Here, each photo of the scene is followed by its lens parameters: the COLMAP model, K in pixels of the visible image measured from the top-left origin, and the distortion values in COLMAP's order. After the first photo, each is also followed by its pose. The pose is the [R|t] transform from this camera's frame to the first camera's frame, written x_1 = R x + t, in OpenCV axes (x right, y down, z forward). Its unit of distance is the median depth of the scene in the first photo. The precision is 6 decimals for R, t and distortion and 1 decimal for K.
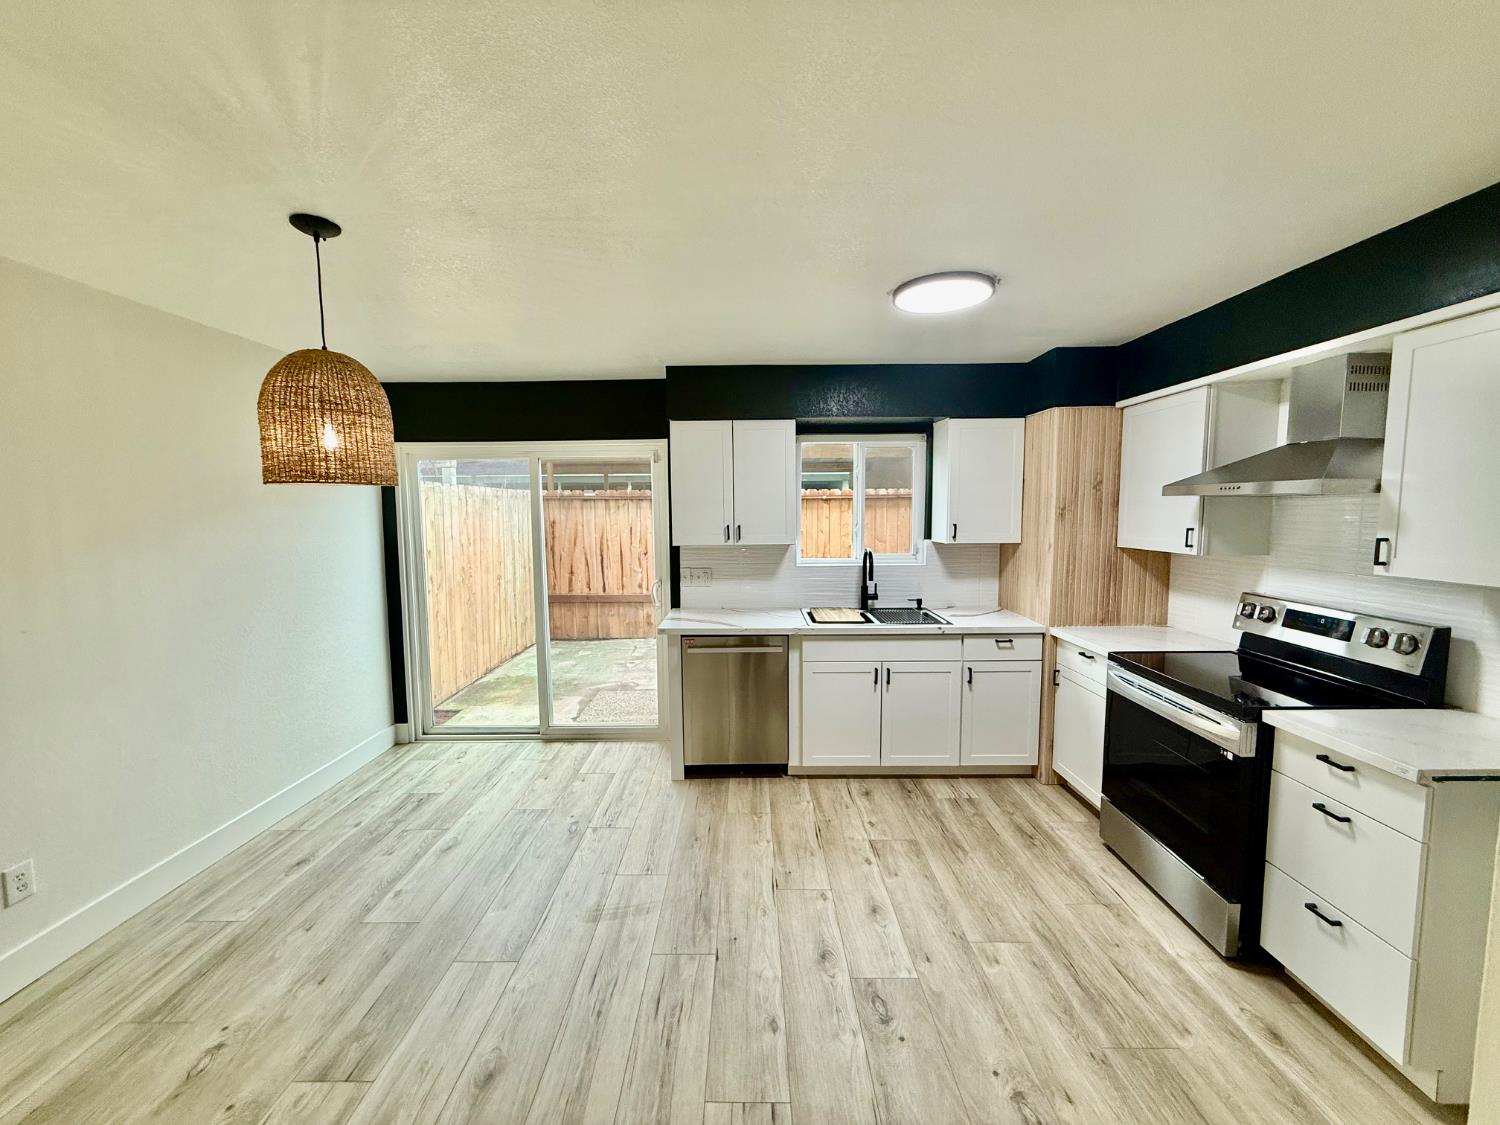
lens RADIAL K [[597.1, 0, 751.0], [0, 597.1, 559.4], [0, 0, 1]] dist [0.000961, 0.000335]
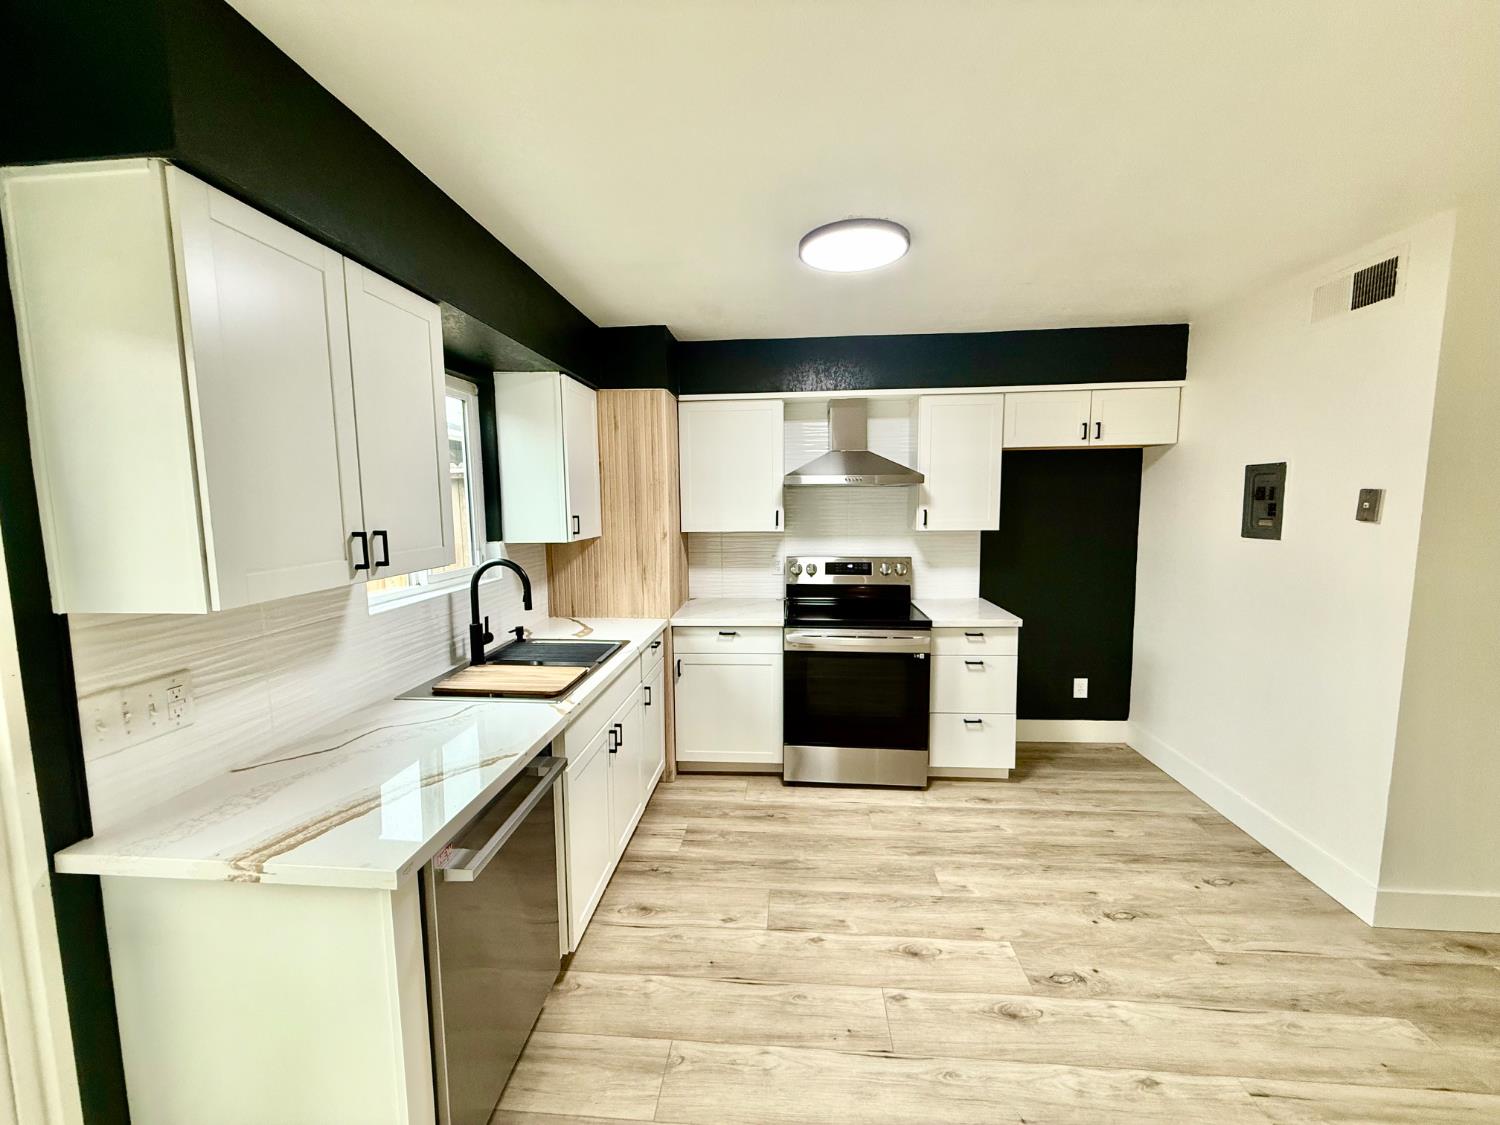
lens RADIAL K [[597.1, 0, 741.6], [0, 597.1, 559.9], [0, 0, 1]] dist [0.000961, 0.000335]
pose [[0.085430, -0.095603, 0.991747, -0.551619], [0.096732, 0.991479, 0.087245, -0.068266], [-0.991637, 0.088480, 0.093950, 0.997217]]
